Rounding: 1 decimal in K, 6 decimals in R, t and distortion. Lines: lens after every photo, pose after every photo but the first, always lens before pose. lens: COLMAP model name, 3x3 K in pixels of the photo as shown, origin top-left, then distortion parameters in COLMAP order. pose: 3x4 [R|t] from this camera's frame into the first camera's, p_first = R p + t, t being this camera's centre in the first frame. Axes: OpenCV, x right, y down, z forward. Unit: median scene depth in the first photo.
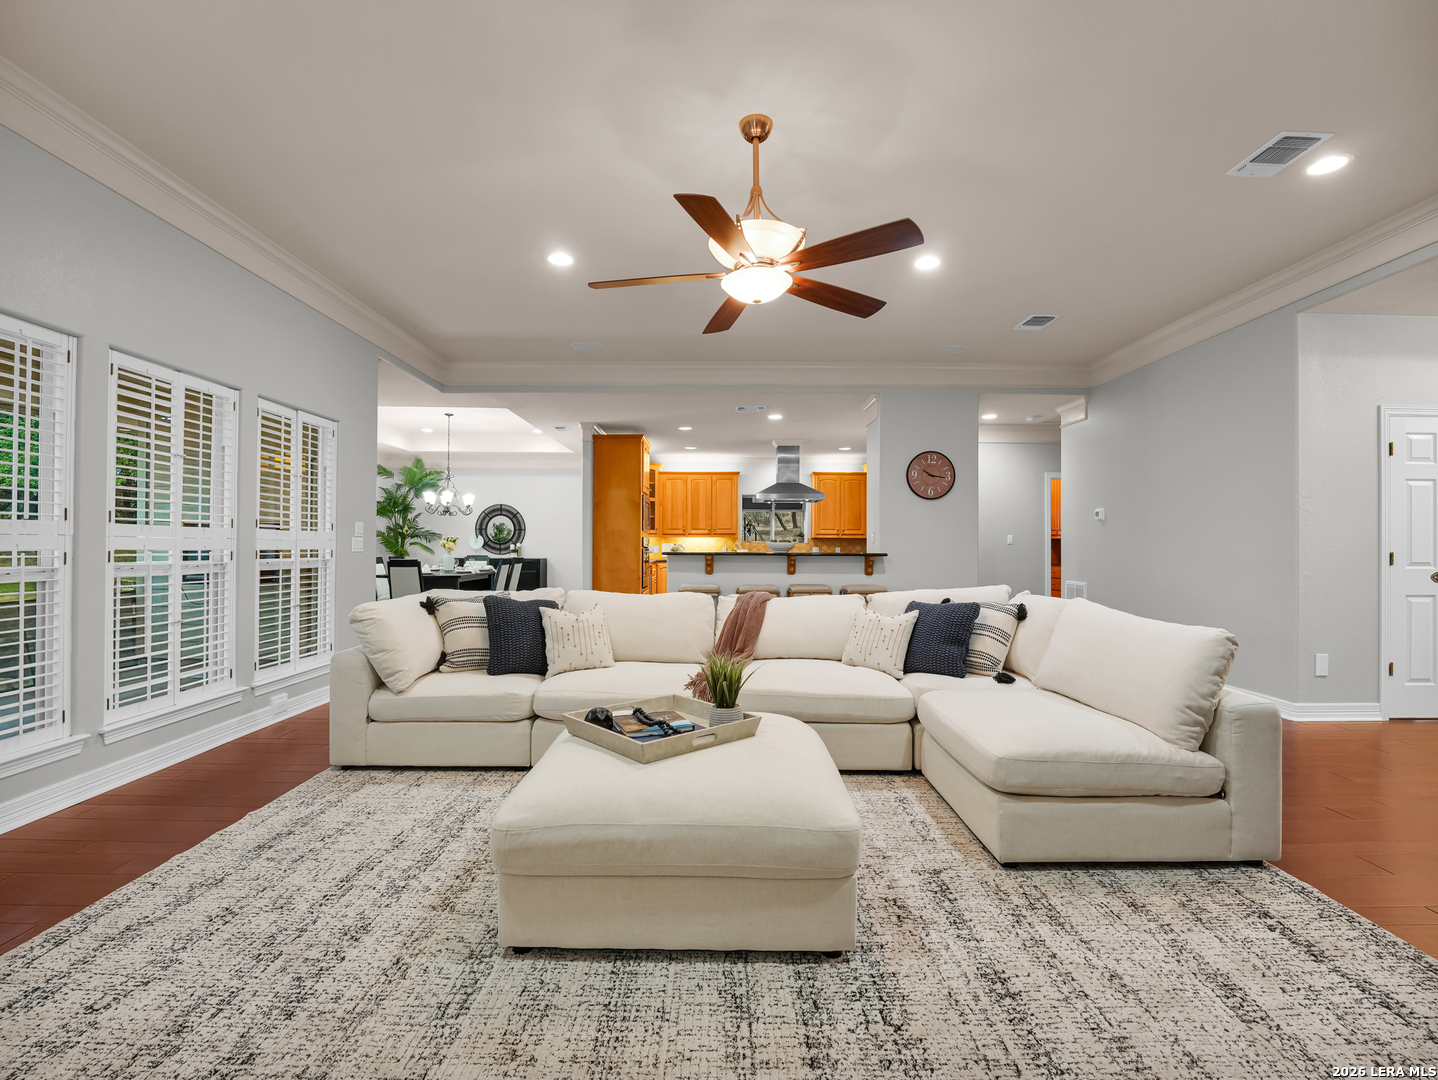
lens RADIAL K [[663.3, 0, 717.3], [0, 663.3, 545.1], [0, 0, 1]] dist [-0.026039, 0.001436]
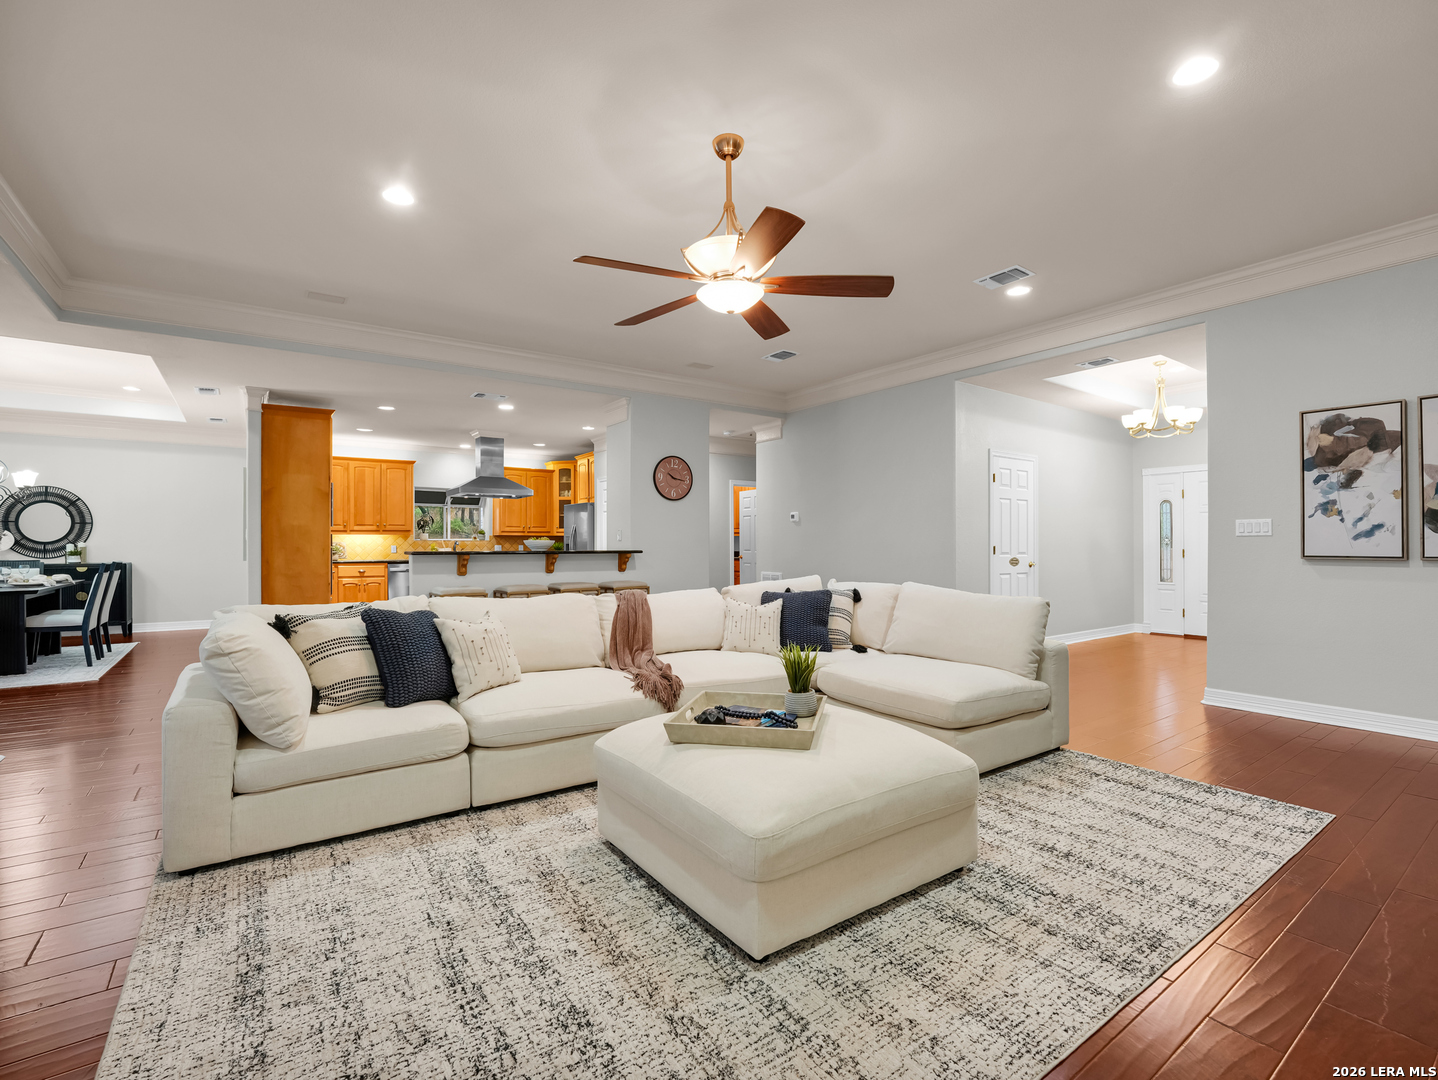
lens RADIAL K [[666.4, 0, 719.0], [0, 666.4, 540.0], [0, 0, 1]] dist [-0.026430, 0.000744]
pose [[0.816439, -0.001925, 0.577428, -0.477976], [0.004197, 0.999988, -0.002599, -0.001286], [-0.577416, 0.004546, 0.816437, 0.121375]]
